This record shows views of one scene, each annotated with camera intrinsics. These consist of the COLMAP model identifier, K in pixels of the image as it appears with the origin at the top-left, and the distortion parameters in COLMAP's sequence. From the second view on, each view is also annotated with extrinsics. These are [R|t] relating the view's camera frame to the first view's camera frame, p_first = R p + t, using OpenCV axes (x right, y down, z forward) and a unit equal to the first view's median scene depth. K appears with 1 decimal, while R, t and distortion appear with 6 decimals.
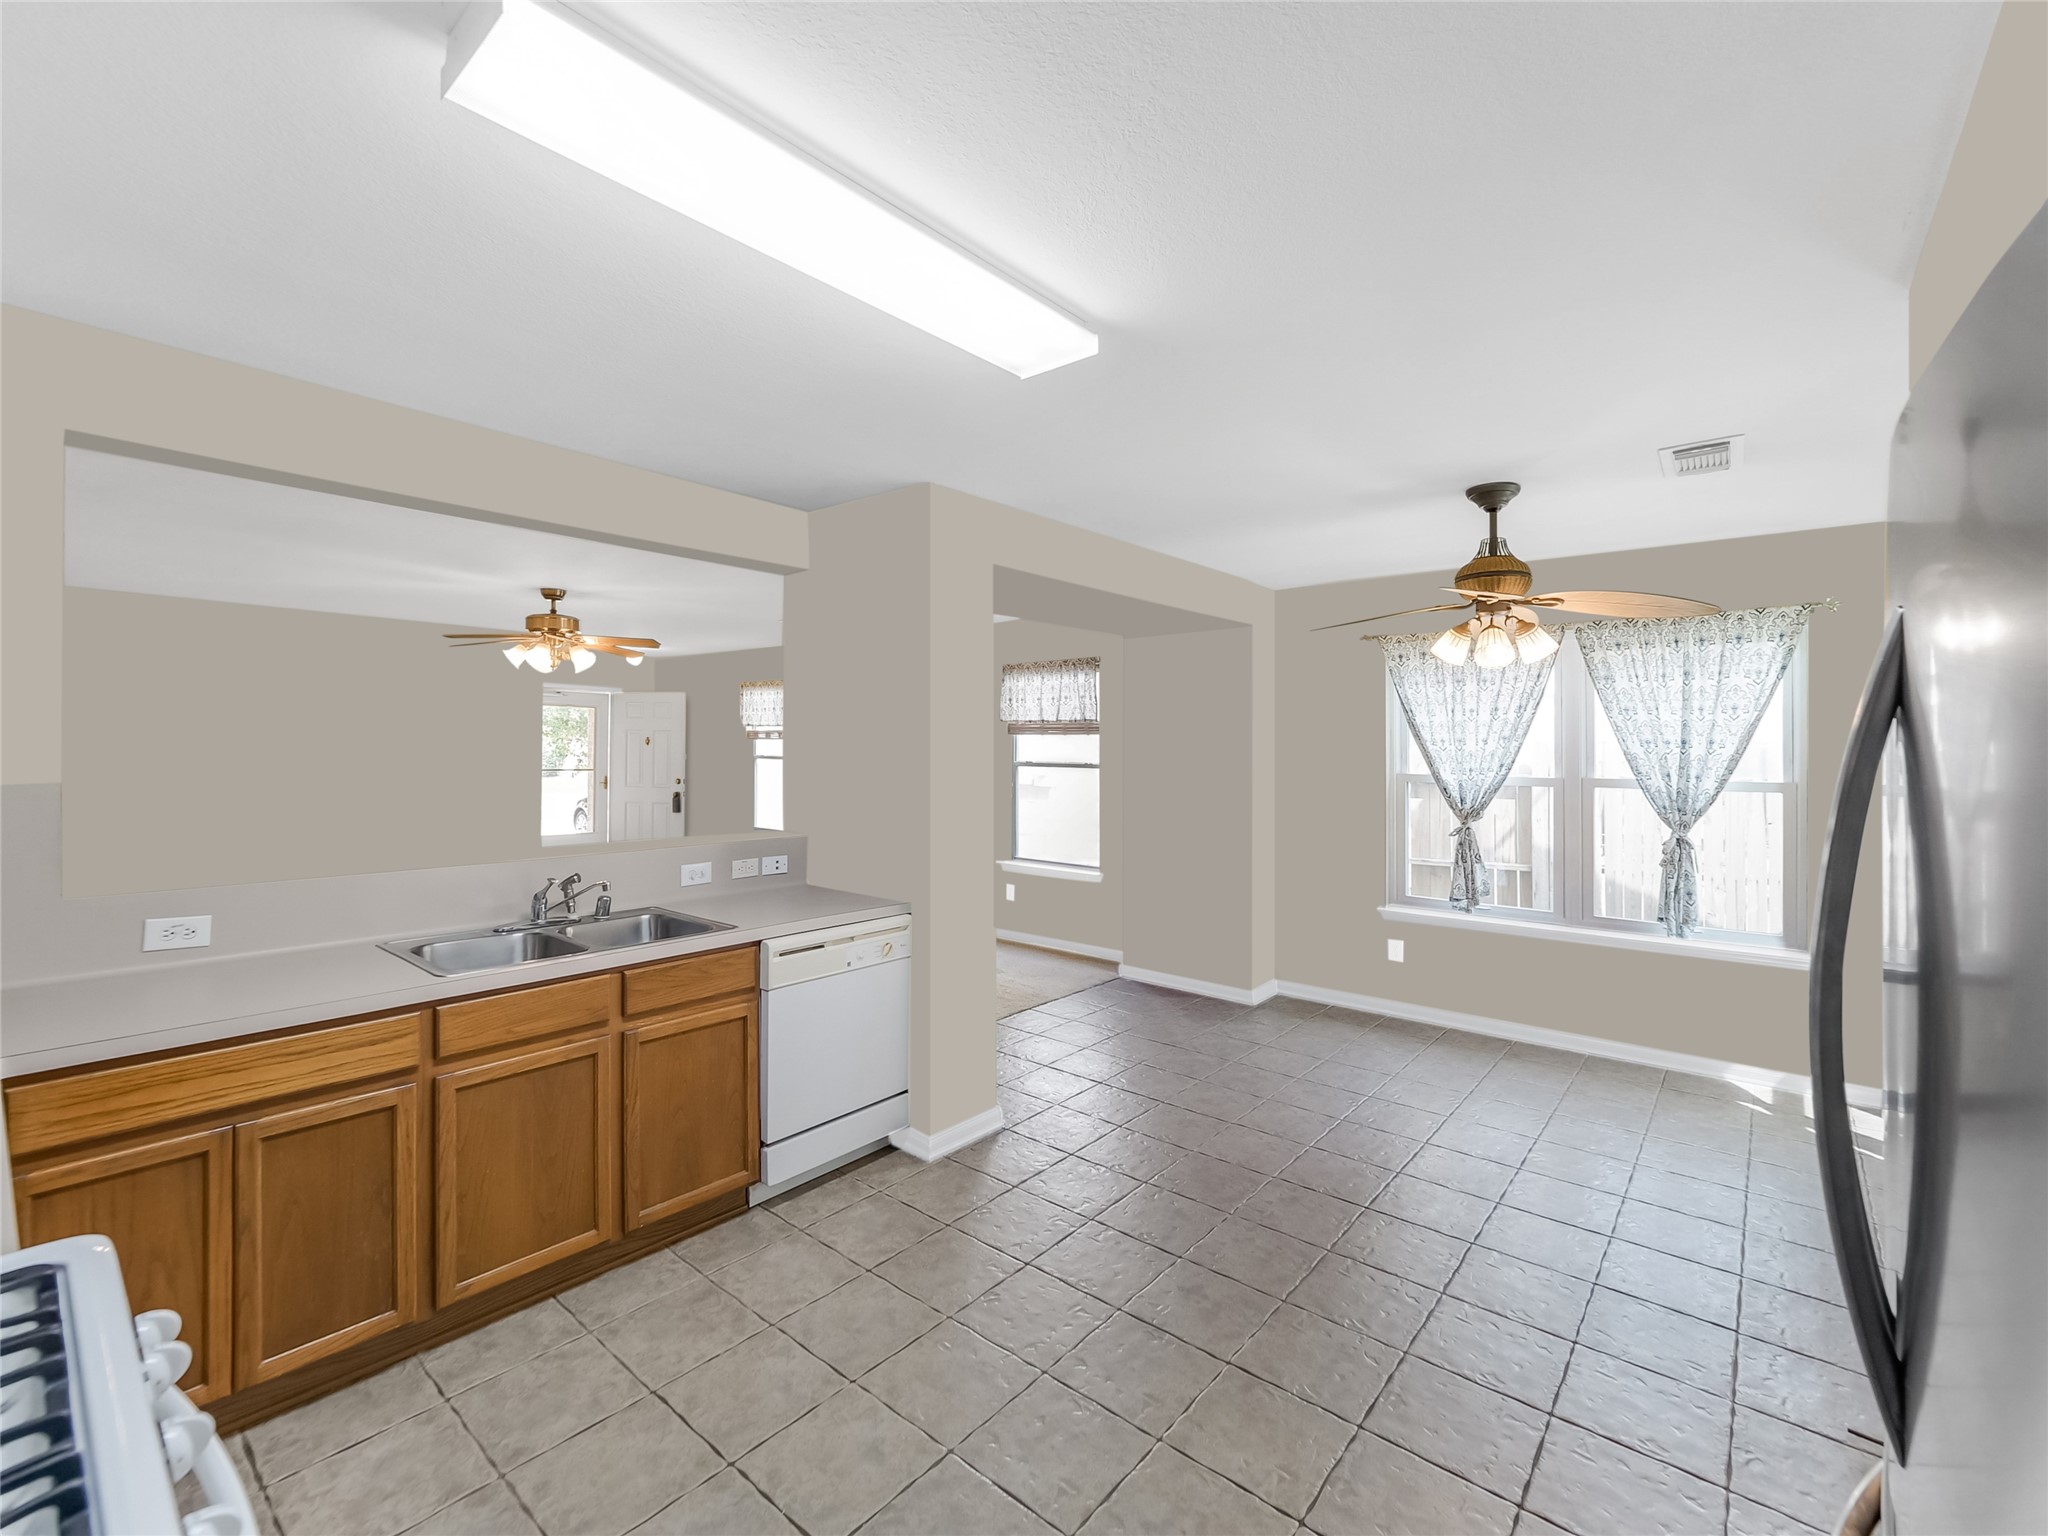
lens RADIAL K [[907.5, 0, 1010.9], [0, 907.5, 747.5], [0, 0, 1]] dist [0.000687, -0.001873]
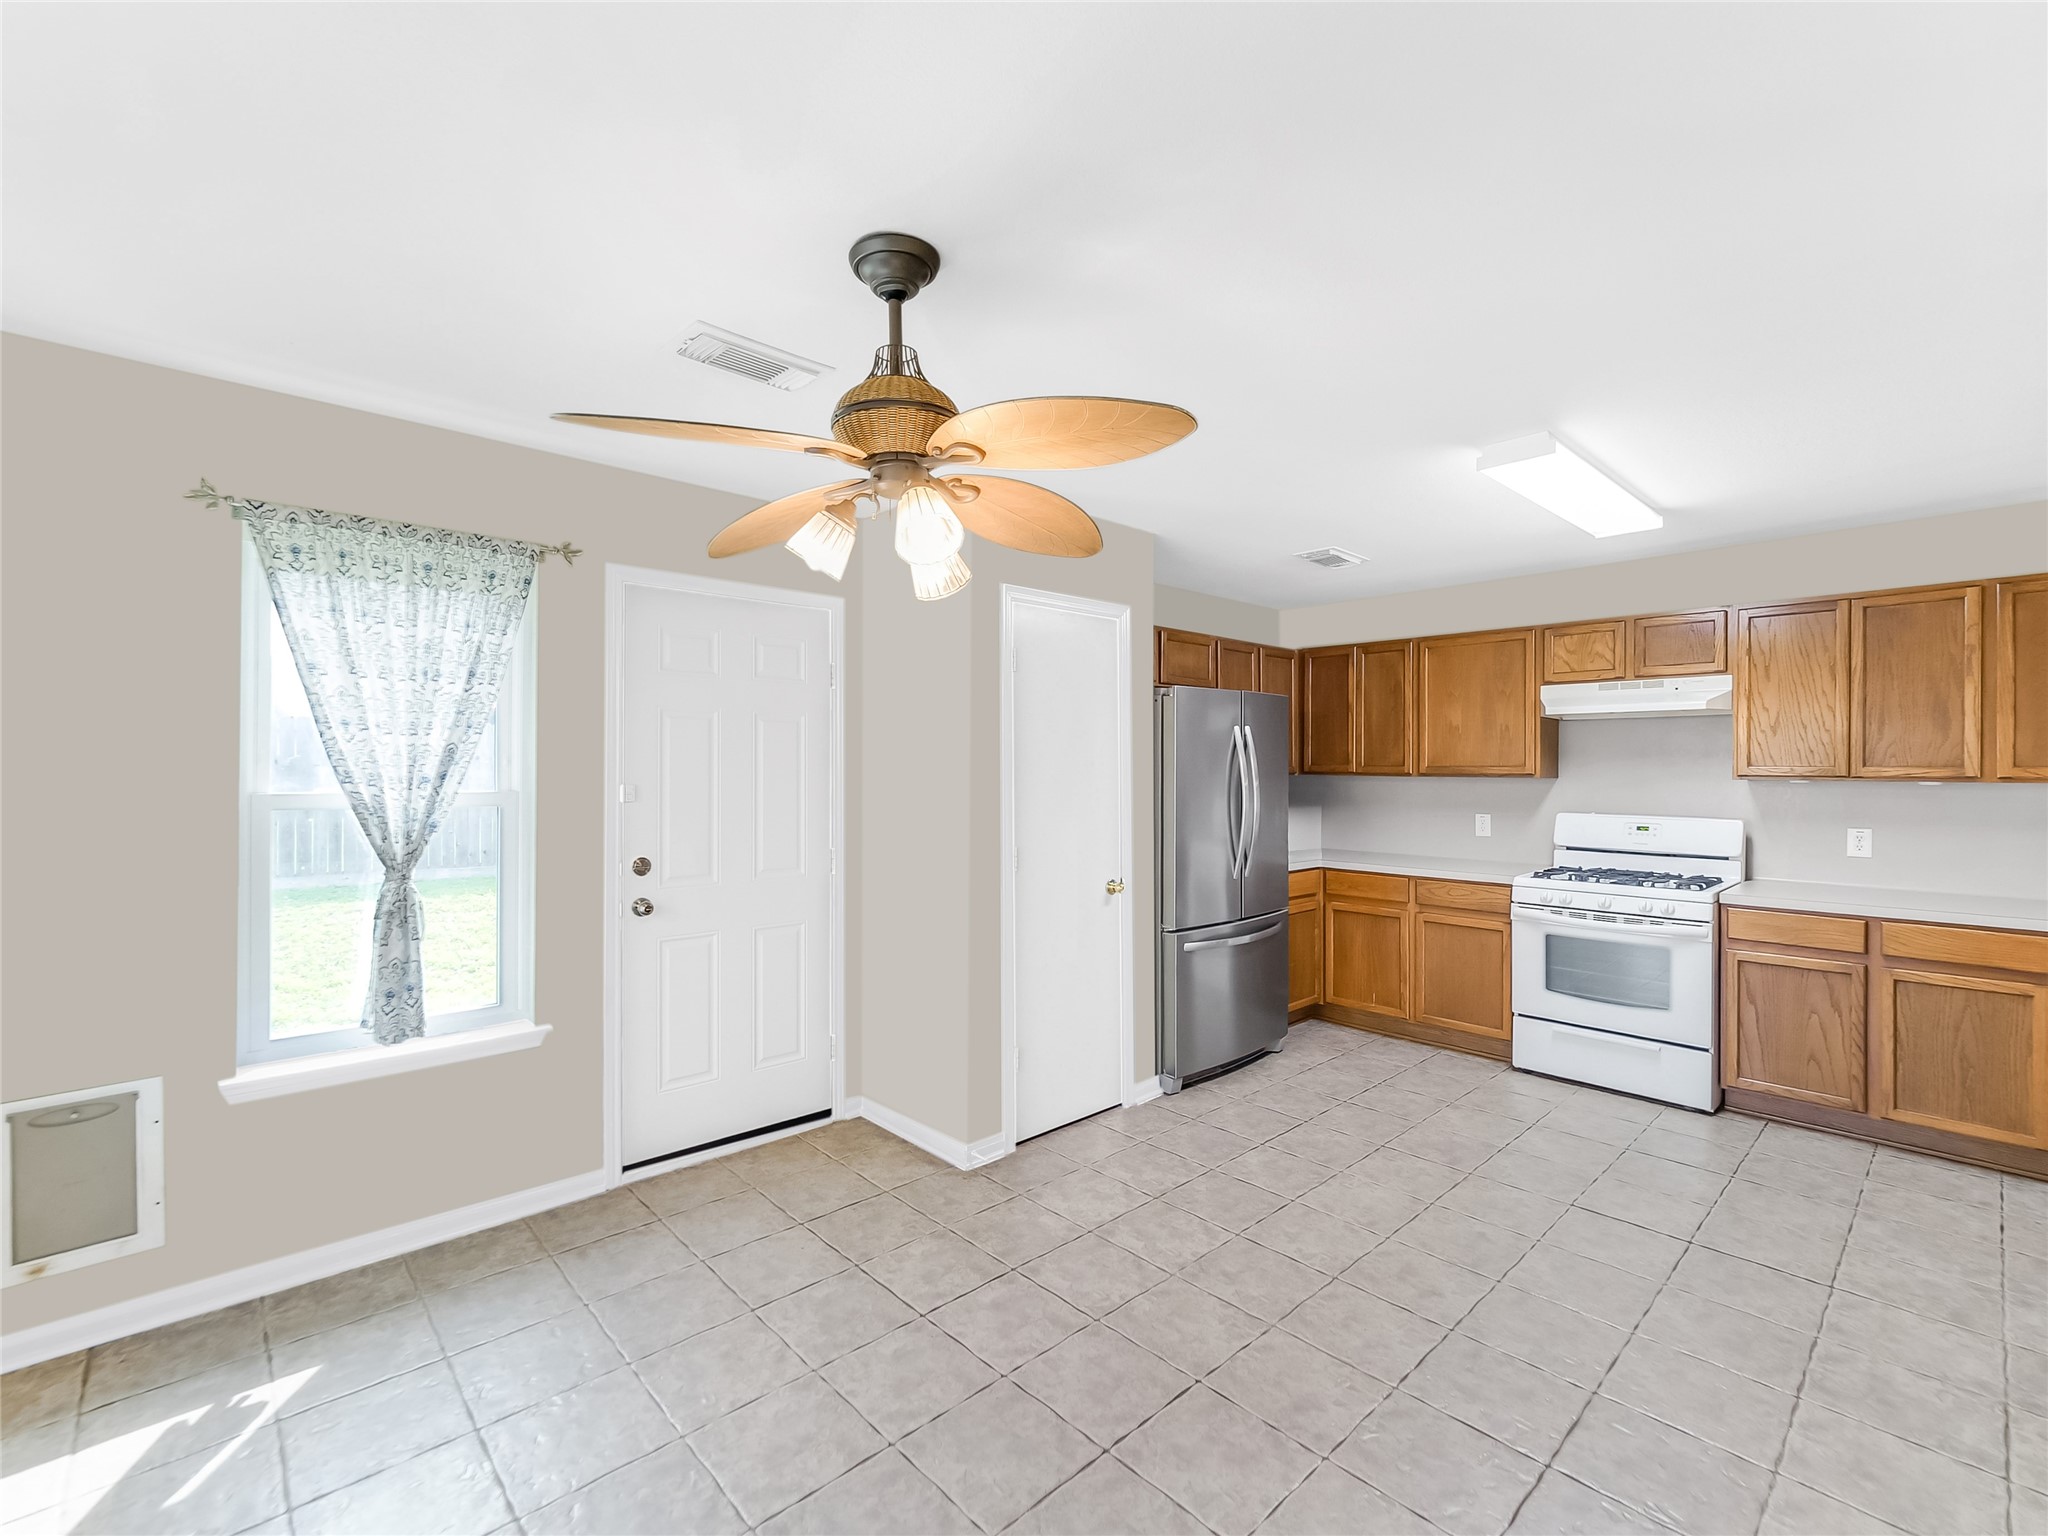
lens RADIAL K [[907.5, 0, 1015.5], [0, 907.5, 770.1], [0, 0, 1]] dist [0.000687, -0.001873]
pose [[-0.994402, 0.001065, 0.105657, 0.489799], [0.001381, 0.999995, 0.002915, 0.013575], [-0.105653, 0.003044, -0.994398, 1.814724]]
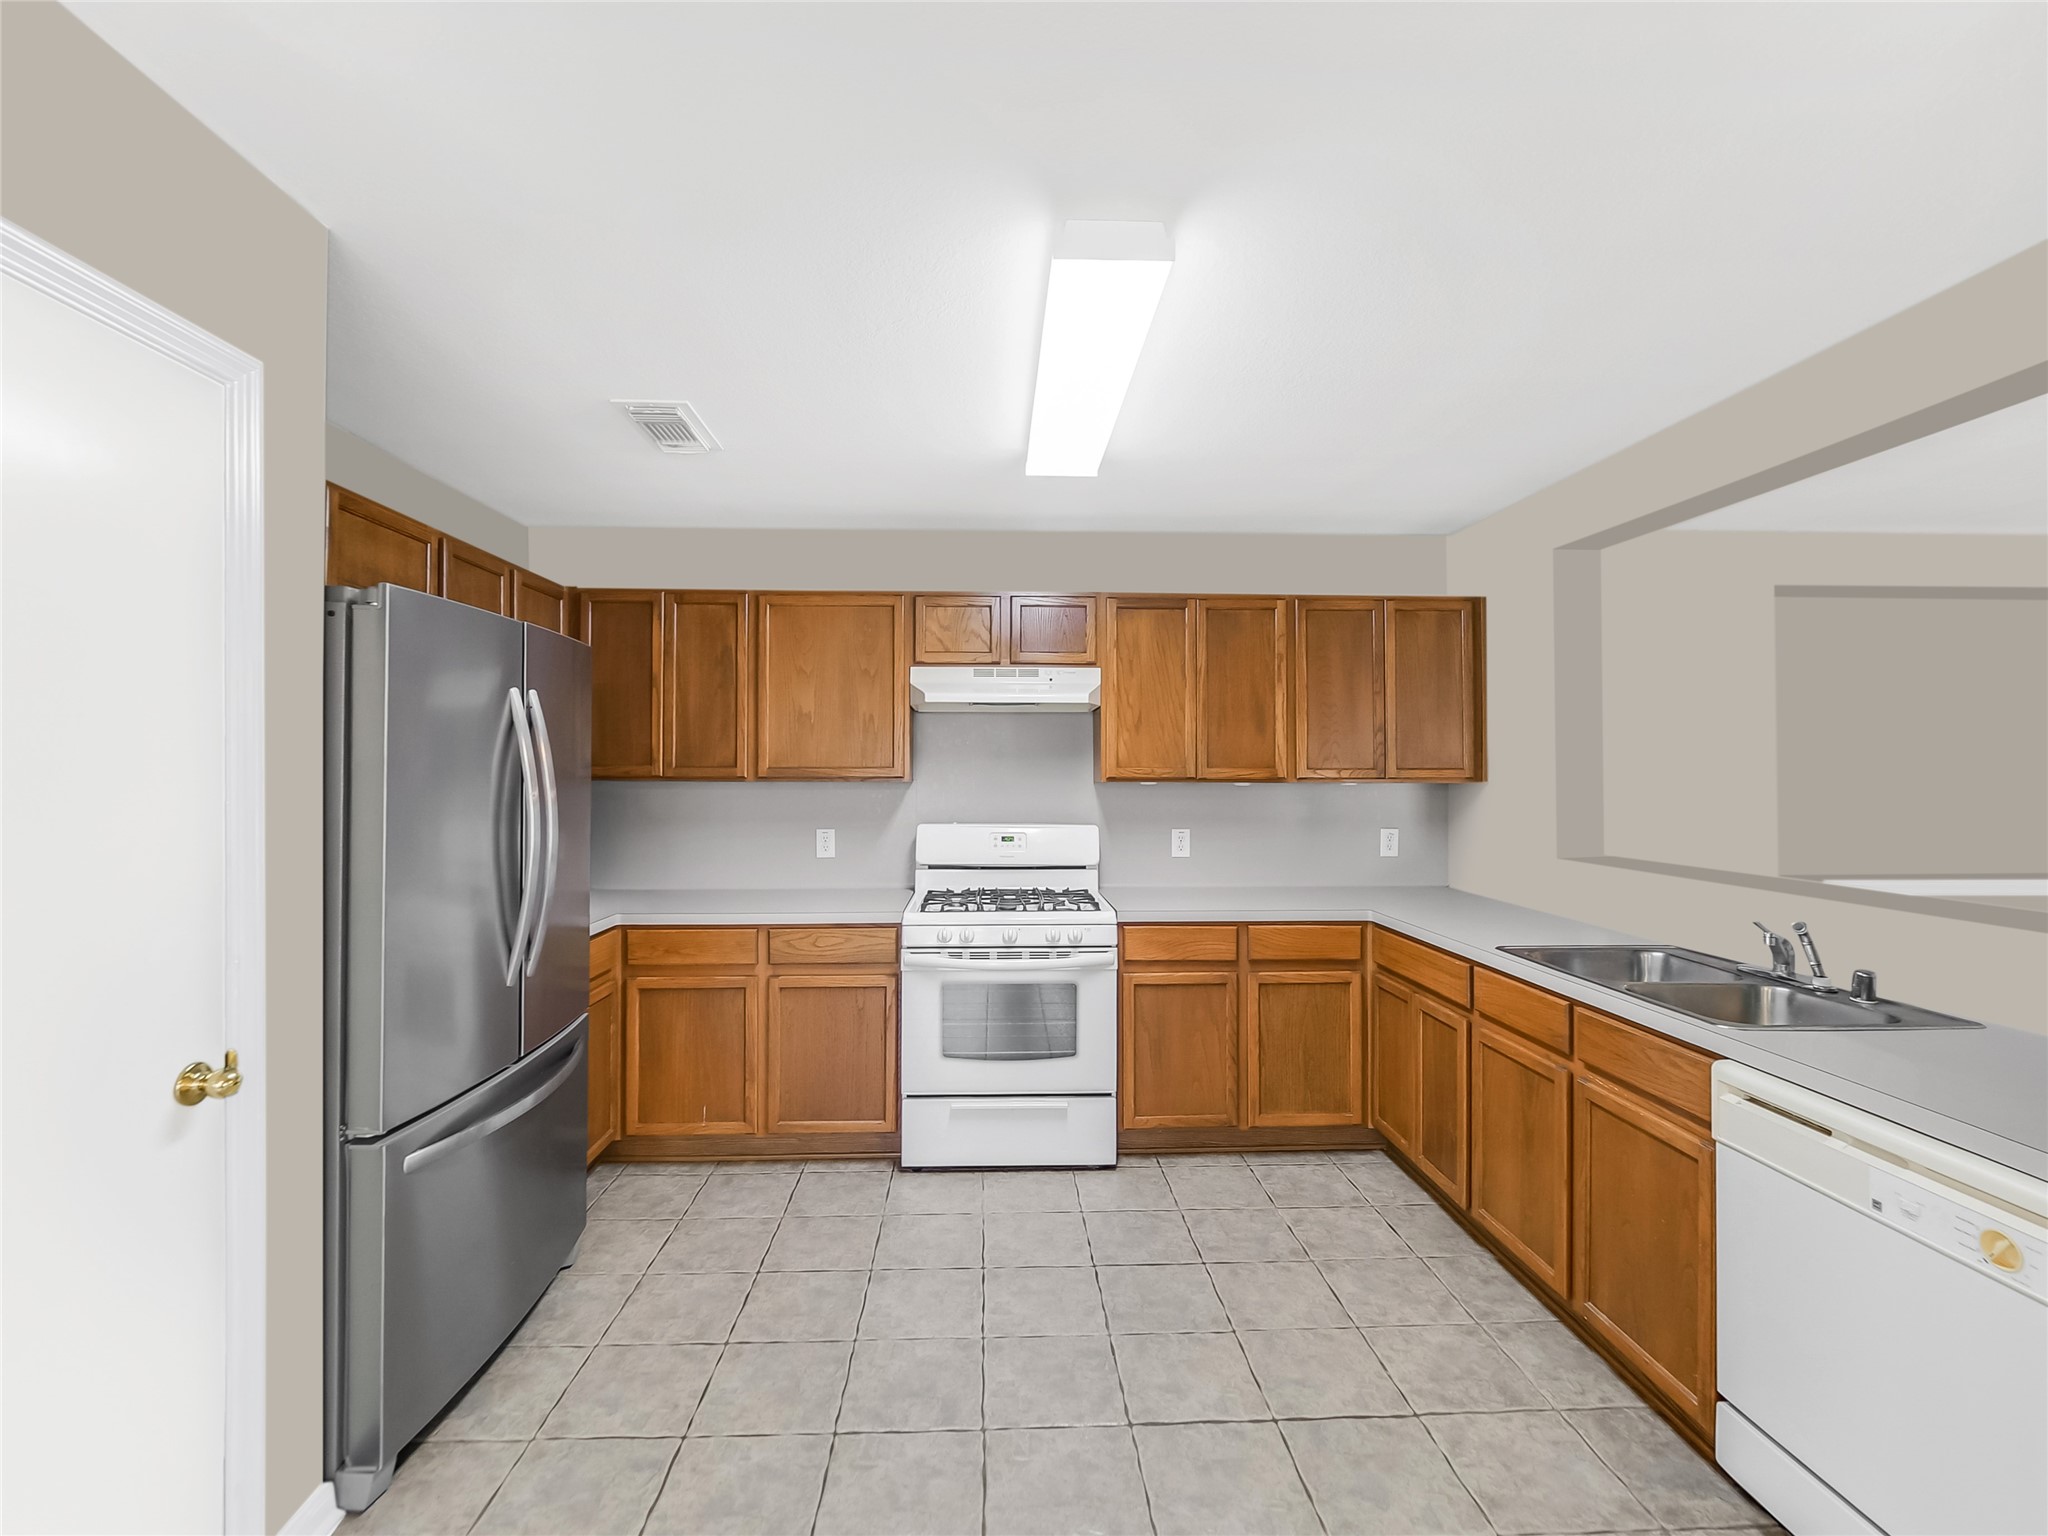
lens RADIAL K [[907.5, 0, 1017.2], [0, 907.5, 760.3], [0, 0, 1]] dist [0.000687, -0.001873]
pose [[-0.722459, -0.006599, -0.691382, 0.510281], [0.001998, 0.999930, -0.011632, 0.017594], [0.691411, -0.009785, -0.722396, 1.140042]]
